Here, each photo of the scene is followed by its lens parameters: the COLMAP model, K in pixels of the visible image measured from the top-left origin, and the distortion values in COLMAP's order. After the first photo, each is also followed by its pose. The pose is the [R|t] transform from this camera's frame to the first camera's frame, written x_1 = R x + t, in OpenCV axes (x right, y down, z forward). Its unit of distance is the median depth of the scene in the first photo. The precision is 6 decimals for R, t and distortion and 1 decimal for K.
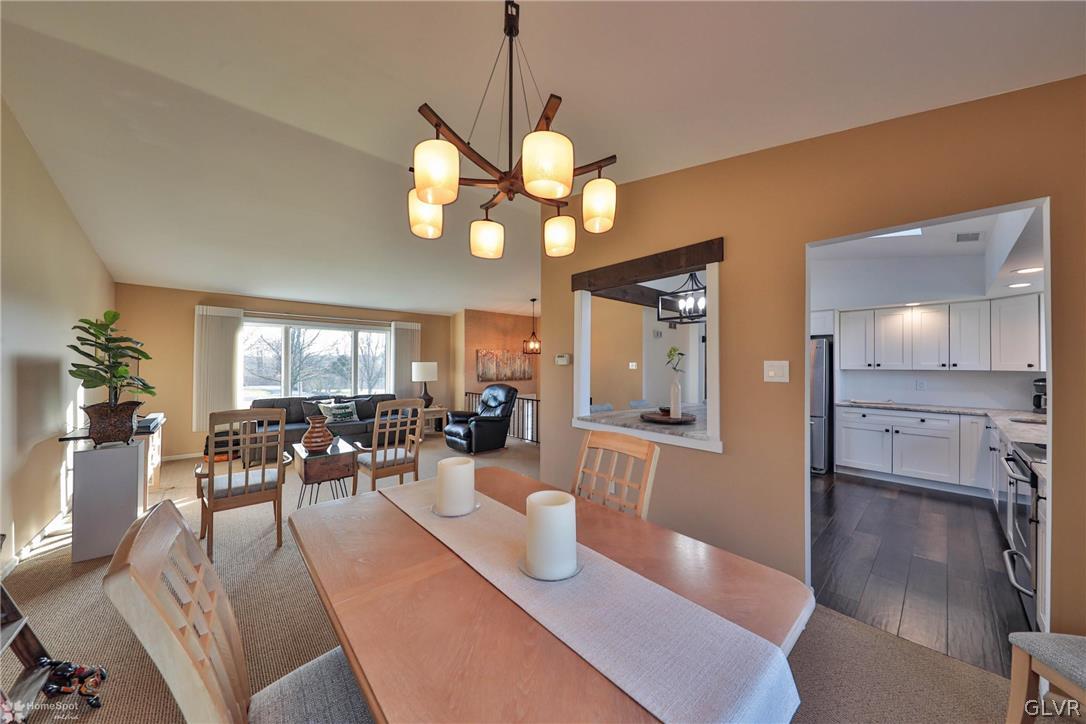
lens RADIAL K [[365.3, 0, 543.0], [0, 365.3, 362.0], [0, 0, 1]] dist [-0.000703, -0.000138]
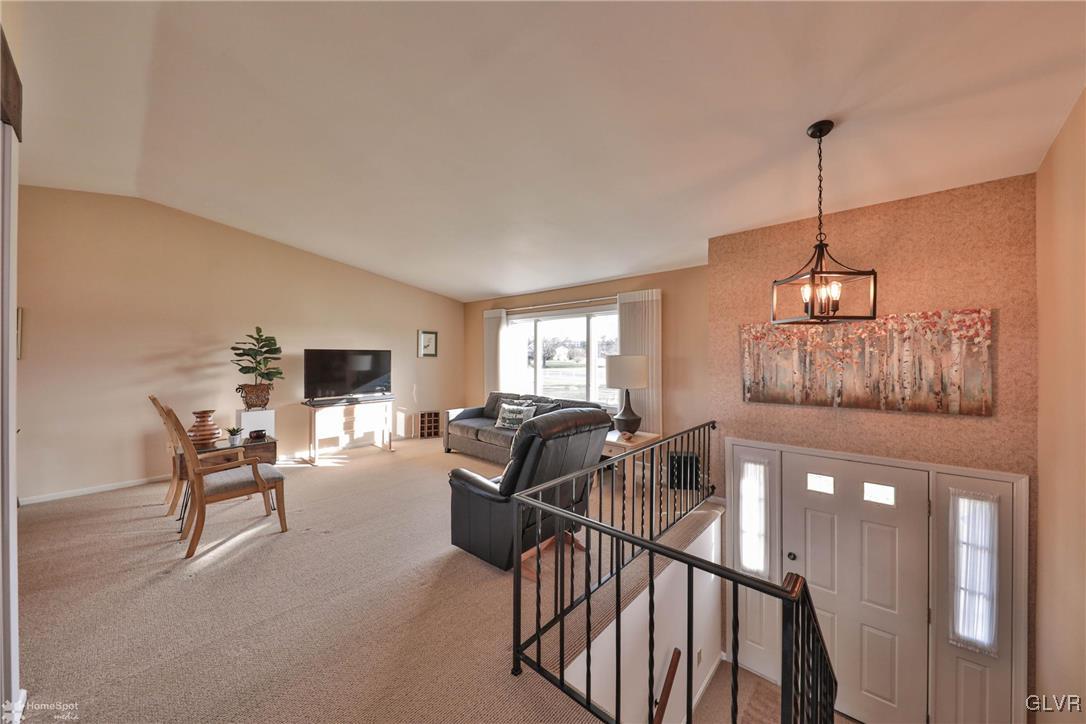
lens RADIAL K [[370.7, 0, 566.2], [0, 370.7, 356.6], [0, 0, 1]] dist [0.000076, -0.000029]
pose [[0.135367, -0.002331, -0.990793, 0.226764], [0.011259, 0.999936, -0.000814, 0.001518], [0.990732, -0.011045, 0.135384, 0.768701]]
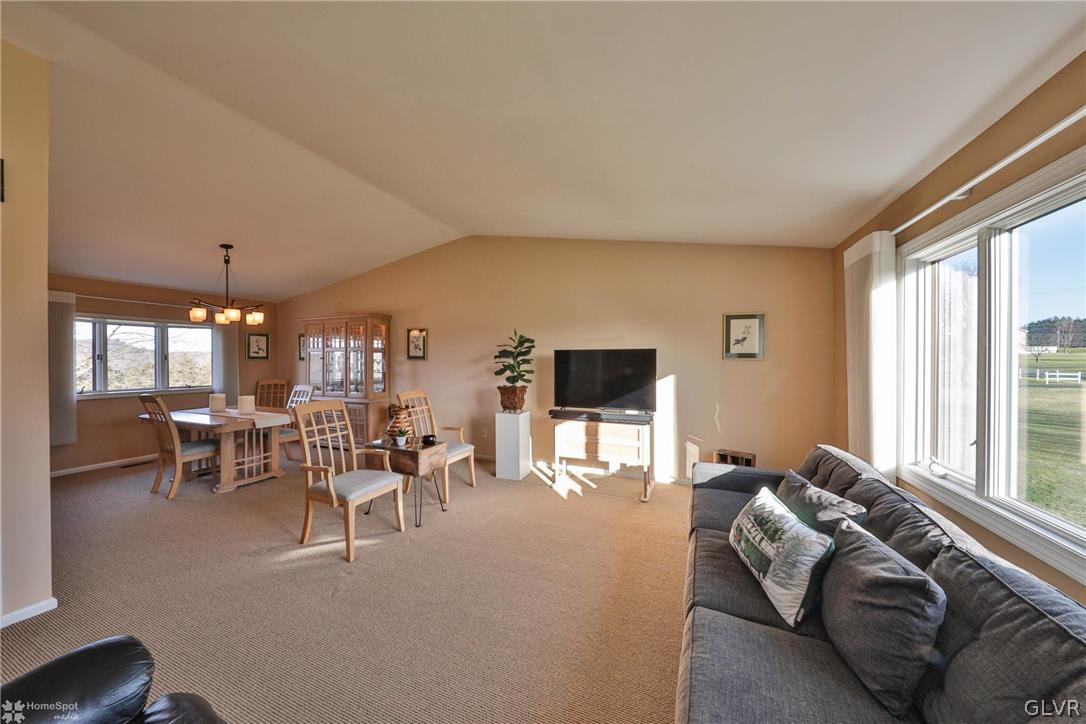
lens RADIAL K [[365.3, 0, 543.0], [0, 365.3, 362.0], [0, 0, 1]] dist [-0.000703, -0.000138]
pose [[-0.906043, 0.002672, -0.423177, -0.220699], [0.004186, 0.999988, -0.002647, 0.002728], [0.423165, -0.004169, -0.906043, 0.900885]]
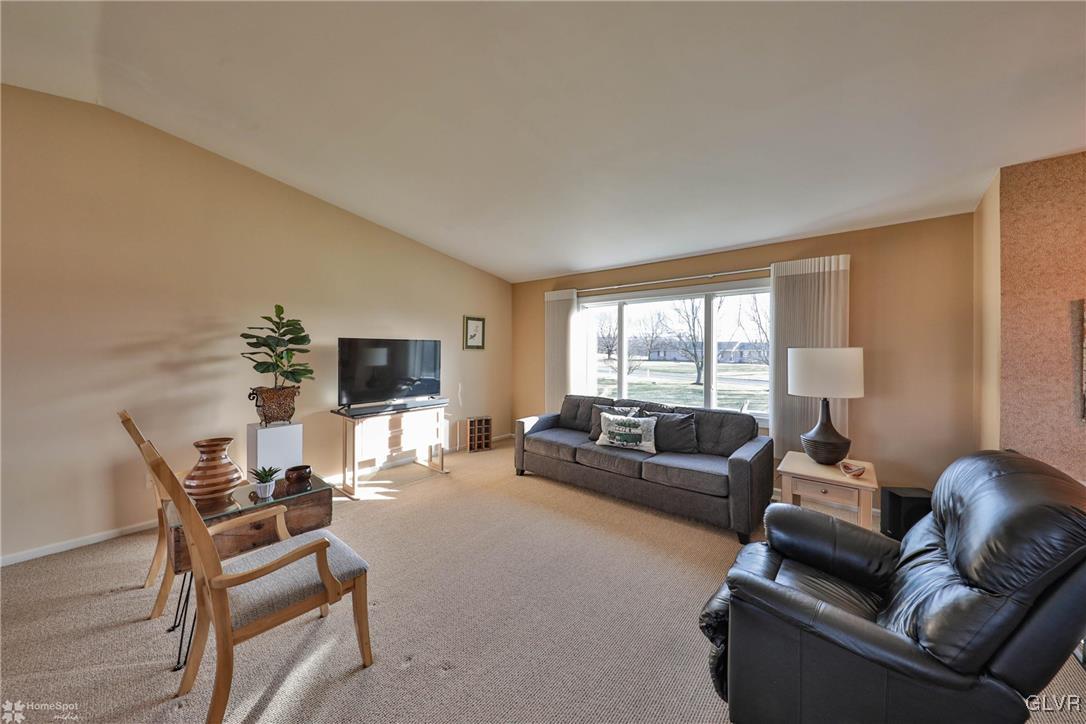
lens RADIAL K [[364.3, 0, 547.1], [0, 364.3, 353.6], [0, 0, 1]] dist [-0.001686, -0.000198]
pose [[0.150977, 0.008892, -0.988497, 0.020320], [0.007176, 0.999923, 0.010090, -0.000051], [0.988511, -0.008617, 0.150902, 0.596432]]
